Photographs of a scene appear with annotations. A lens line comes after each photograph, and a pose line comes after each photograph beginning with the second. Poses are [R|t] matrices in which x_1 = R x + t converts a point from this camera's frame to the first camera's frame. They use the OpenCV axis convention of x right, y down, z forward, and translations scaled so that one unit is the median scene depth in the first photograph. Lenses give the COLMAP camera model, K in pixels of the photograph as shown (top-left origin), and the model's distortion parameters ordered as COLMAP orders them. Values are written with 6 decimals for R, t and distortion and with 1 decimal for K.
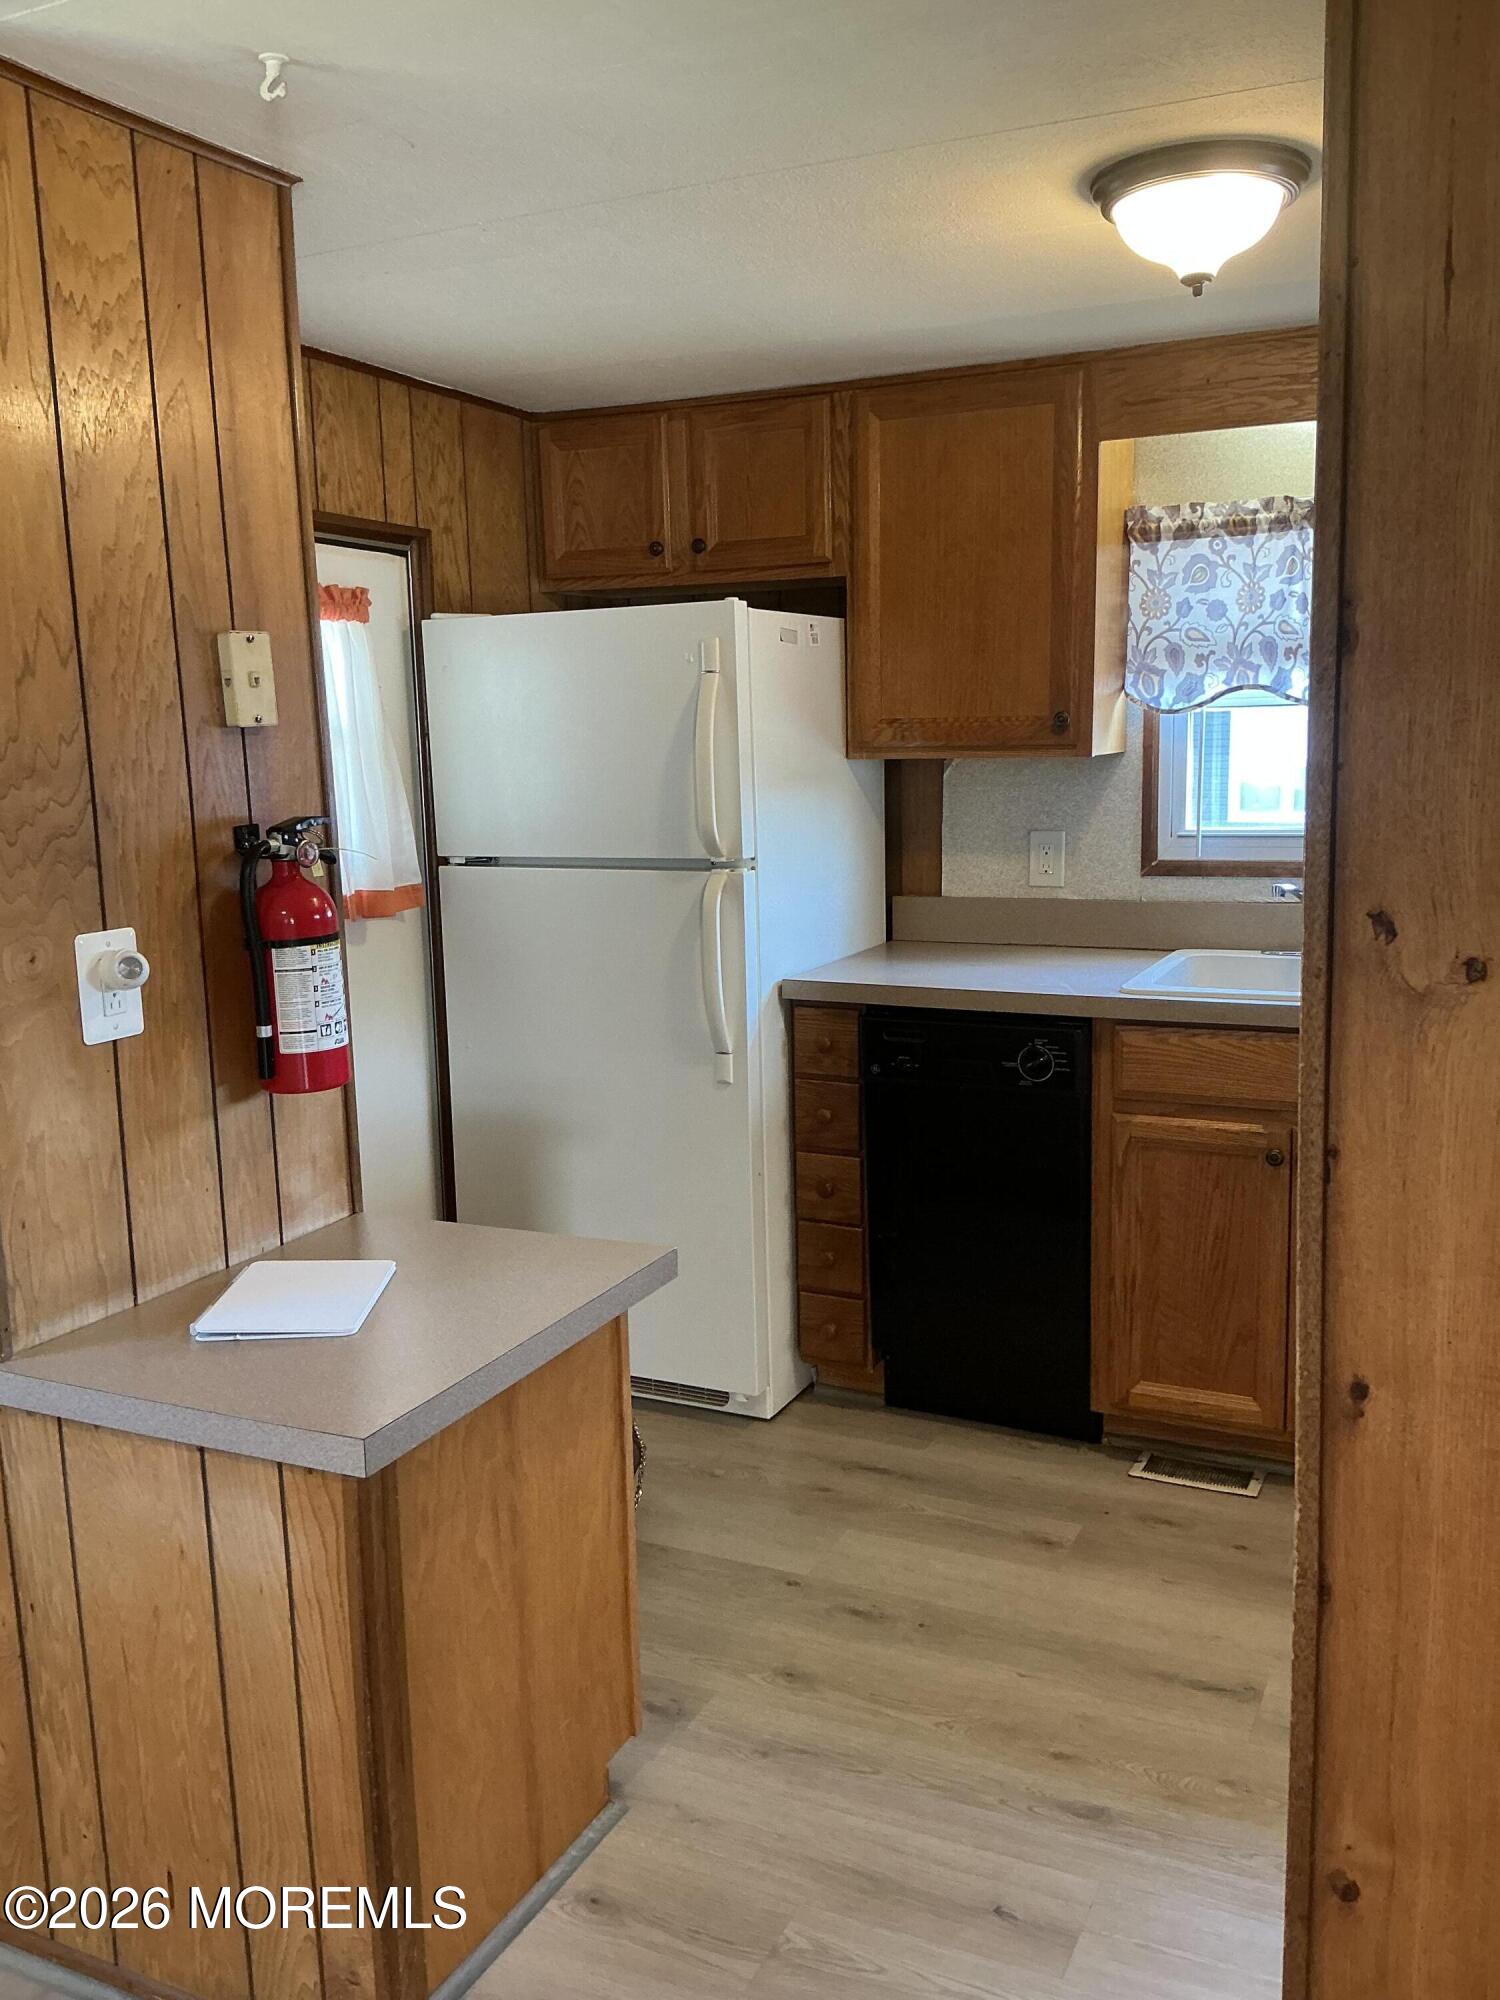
lens RADIAL K [[1657.3, 0, 754.2], [0, 1657.3, 997.2], [0, 0, 1]] dist [0.162133, -0.352573]
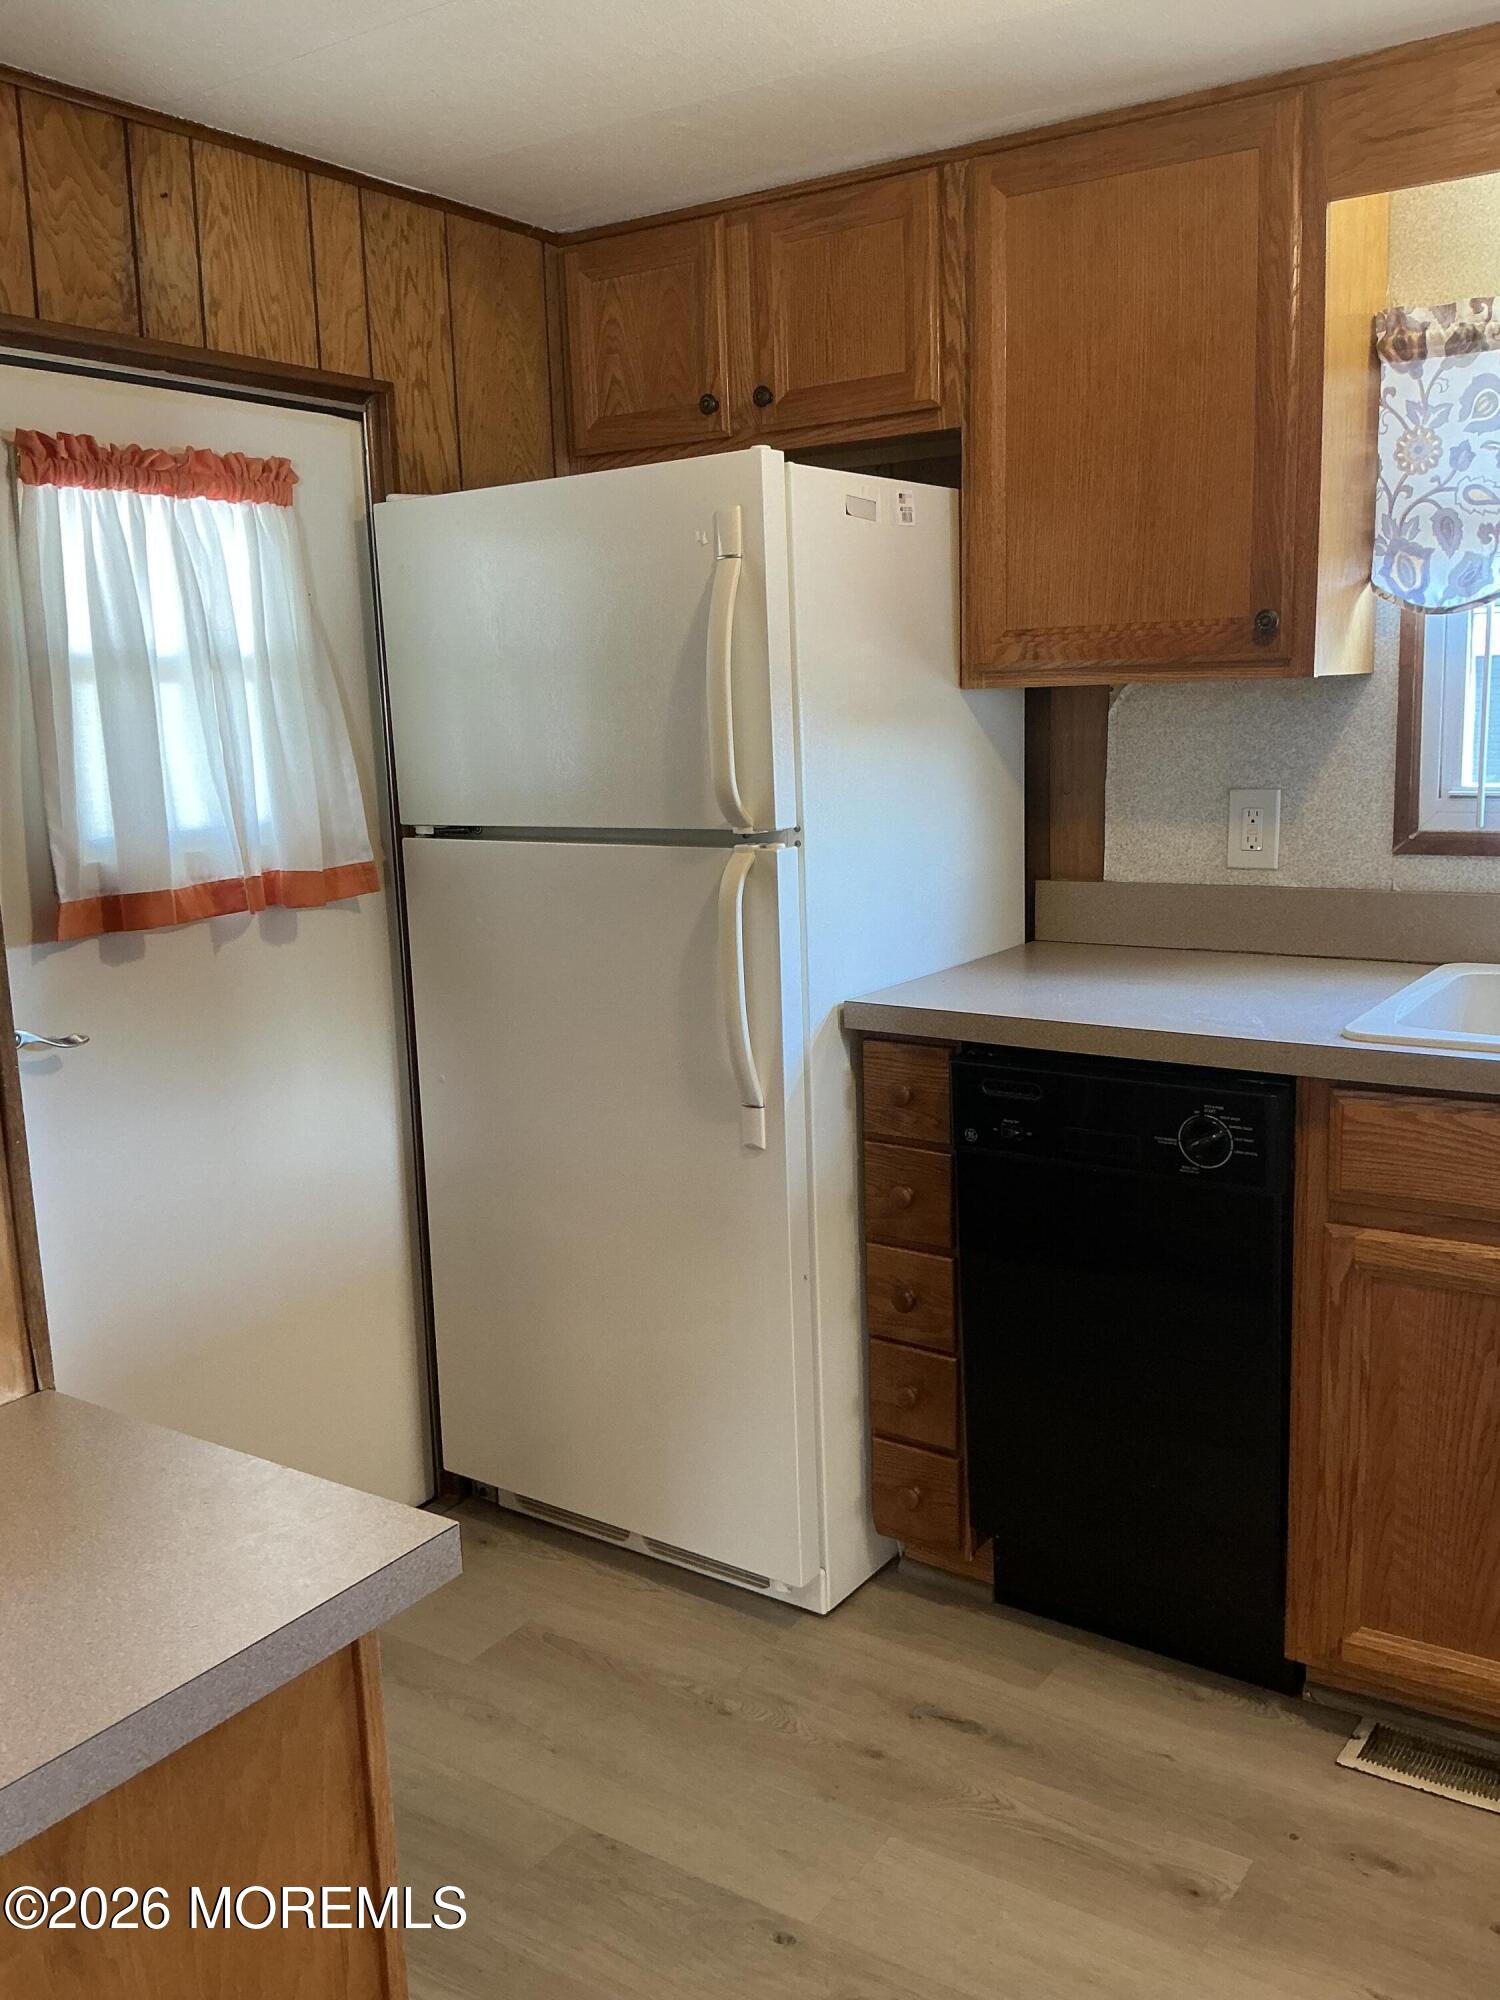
lens RADIAL K [[1657.3, 0, 754.2], [0, 1657.3, 997.2], [0, 0, 1]] dist [0.162133, -0.352573]
pose [[0.987495, 0.017951, -0.156628, 0.087397], [-0.014813, 0.999666, 0.021178, -0.026189], [0.156956, -0.018593, 0.987431, 0.291427]]
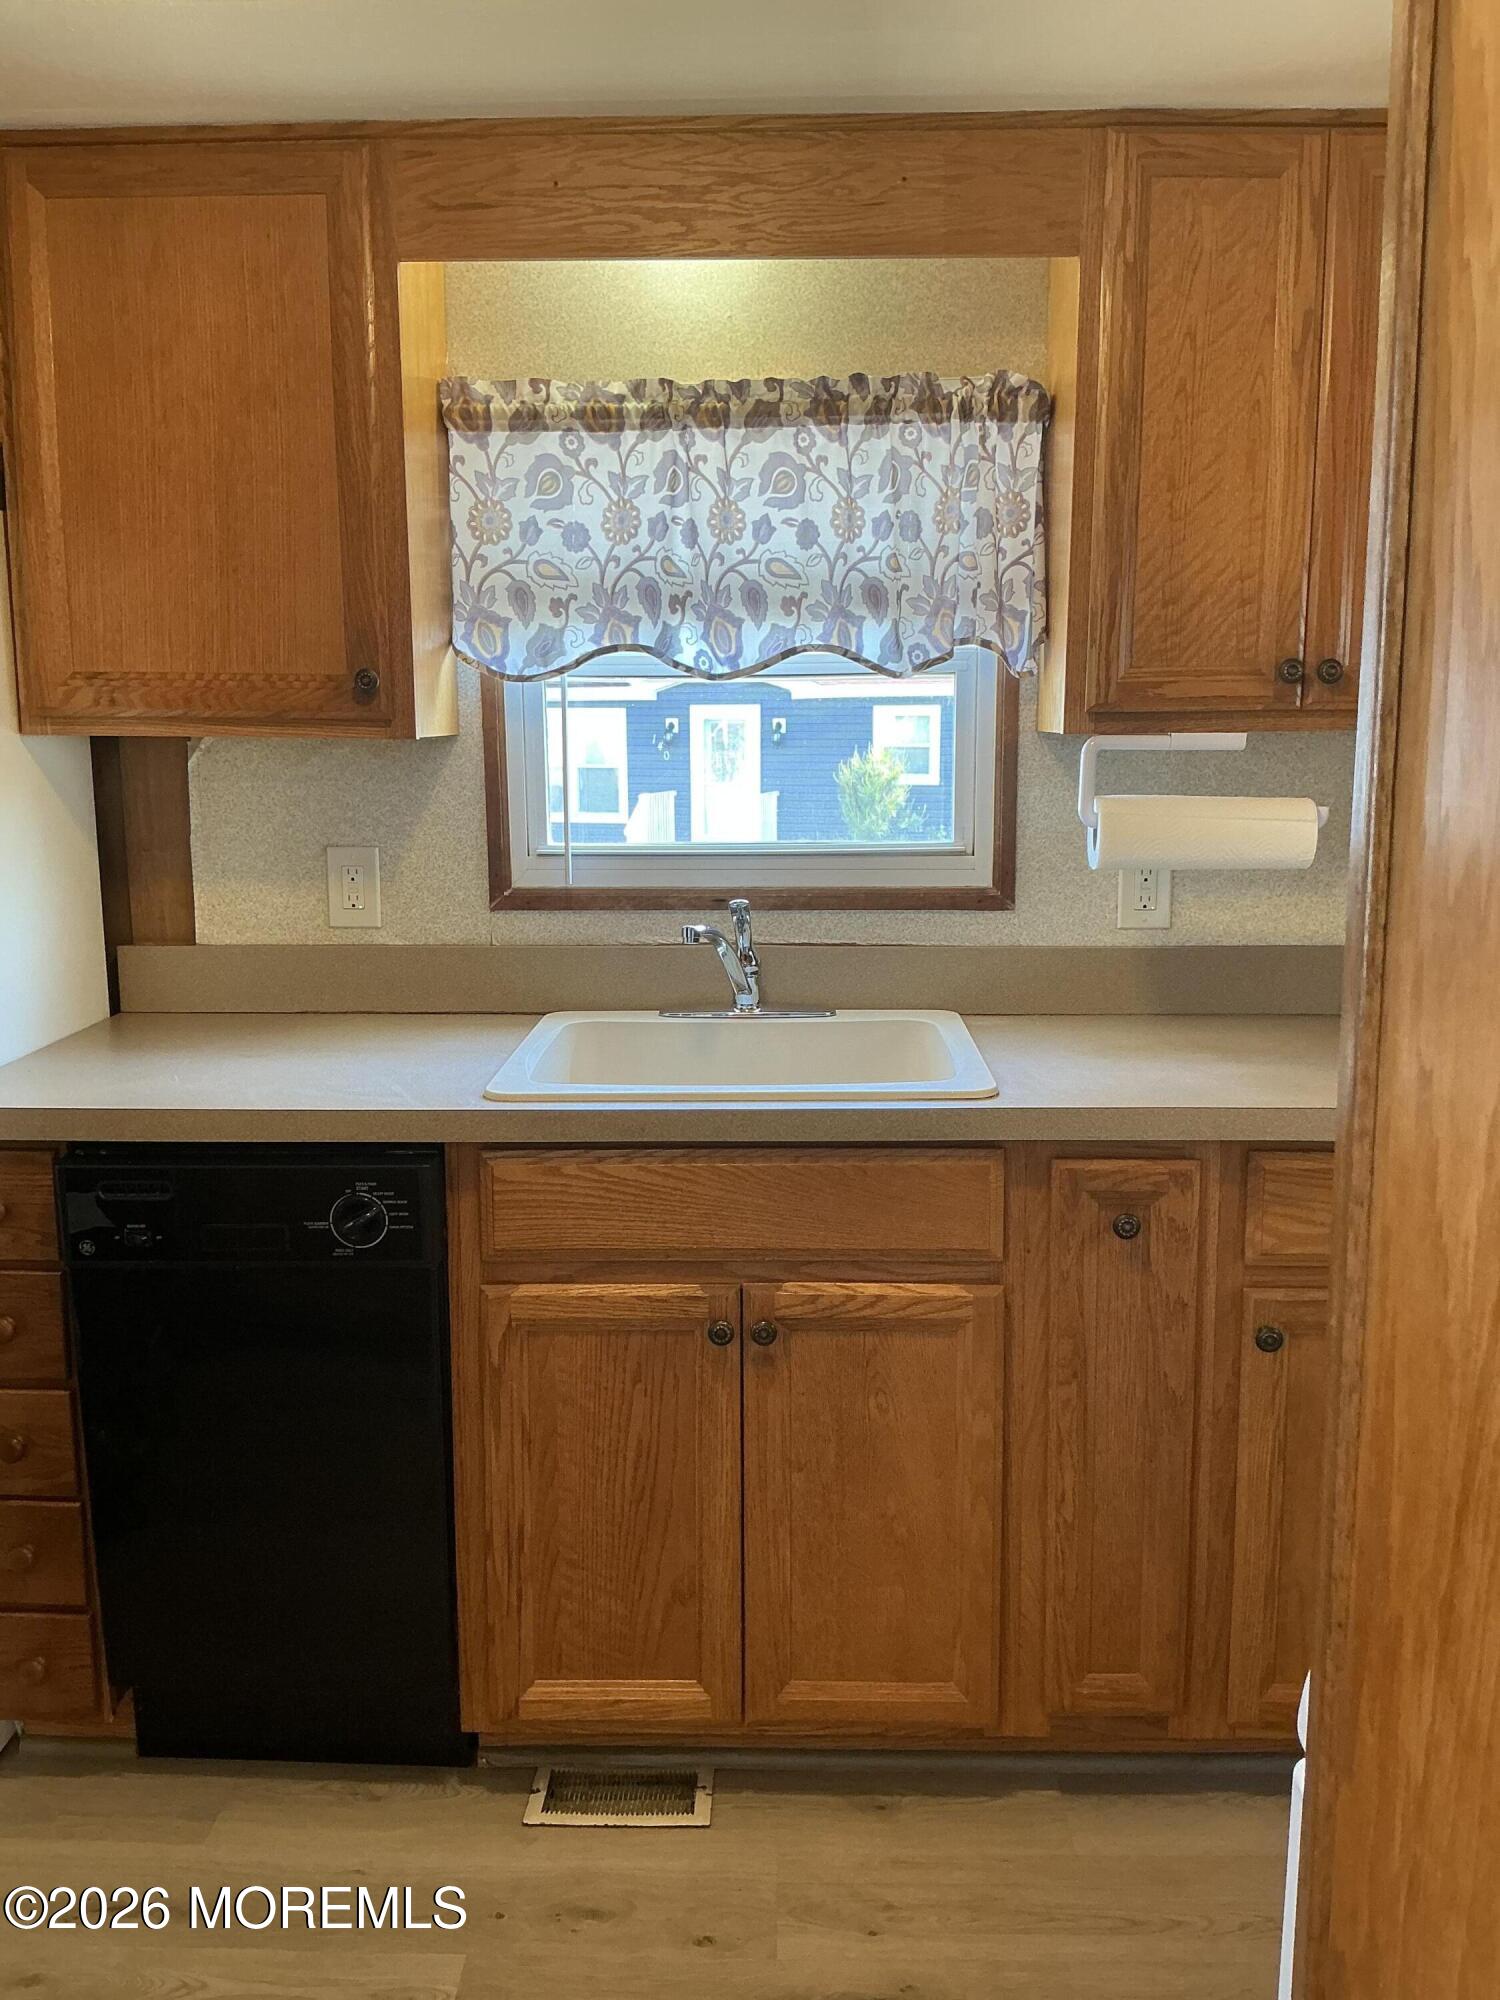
lens RADIAL K [[1657.3, 0, 754.2], [0, 1657.3, 997.2], [0, 0, 1]] dist [0.162133, -0.352573]
pose [[0.913363, -0.048693, 0.404225, 0.048995], [0.048040, 0.998776, 0.011766, -0.041188], [-0.404303, 0.008672, 0.914584, 0.327176]]
